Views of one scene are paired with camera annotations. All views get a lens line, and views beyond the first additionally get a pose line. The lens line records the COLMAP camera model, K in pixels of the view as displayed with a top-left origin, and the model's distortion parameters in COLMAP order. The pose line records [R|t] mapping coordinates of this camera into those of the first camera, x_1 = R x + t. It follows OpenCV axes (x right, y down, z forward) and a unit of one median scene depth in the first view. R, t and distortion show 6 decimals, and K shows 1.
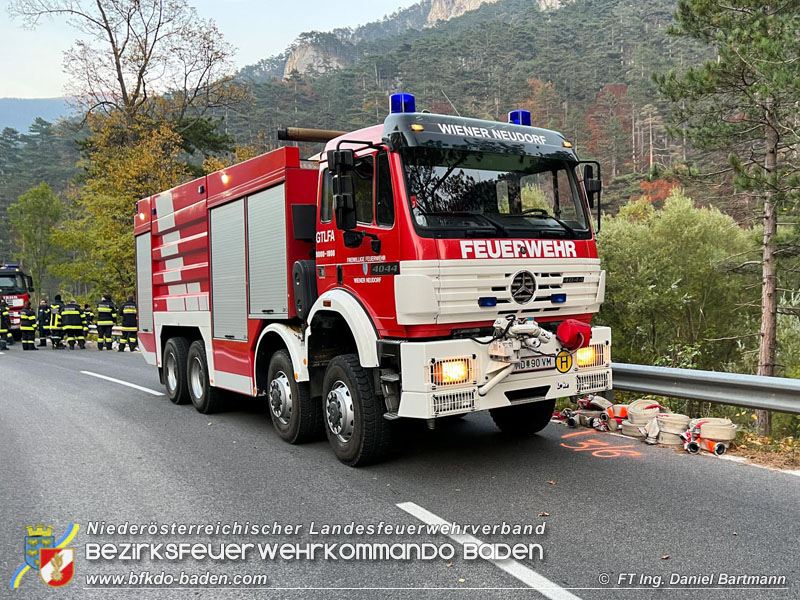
lens RADIAL K [[735.2, 0, 483.1], [0, 735.2, 336.9], [0, 0, 1]] dist [0.108190, -0.137873]
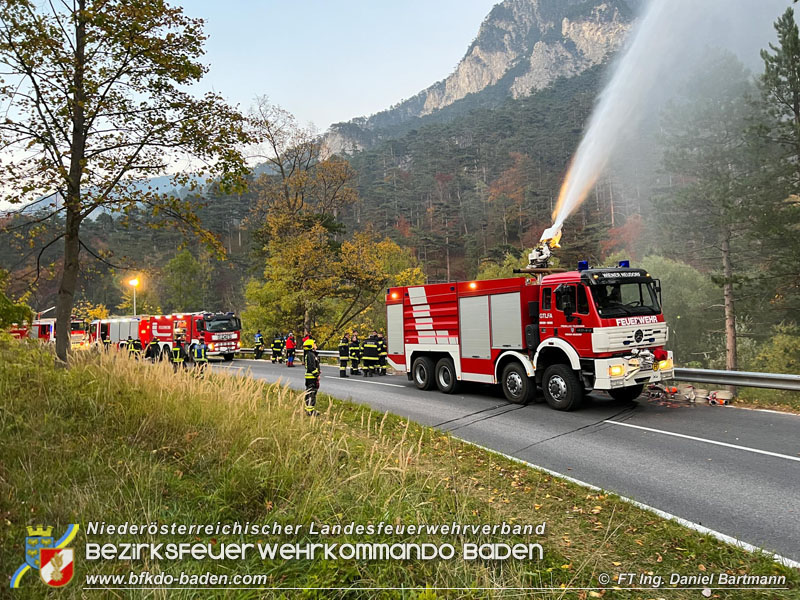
lens RADIAL K [[594.4, 0, 403.9], [0, 594.4, 298.6], [0, 0, 1]] dist [0.065433, -0.081877]
pose [[0.993723, -0.025853, -0.108843, -0.399956], [0.016207, 0.995936, -0.088593, -0.021575], [0.110692, 0.086273, 0.990103, -0.857565]]
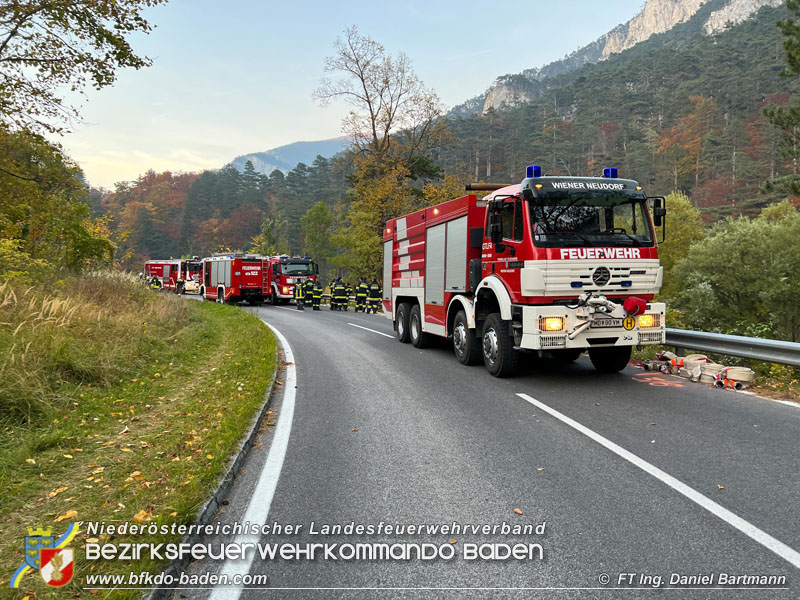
lens RADIAL K [[594.4, 0, 403.9], [0, 594.4, 298.6], [0, 0, 1]] dist [0.065433, -0.081877]
pose [[0.928050, 0.033937, -0.370906, 0.114065], [-0.043655, 0.998887, -0.017834, 0.020717], [0.369888, 0.032742, 0.928499, -0.330556]]
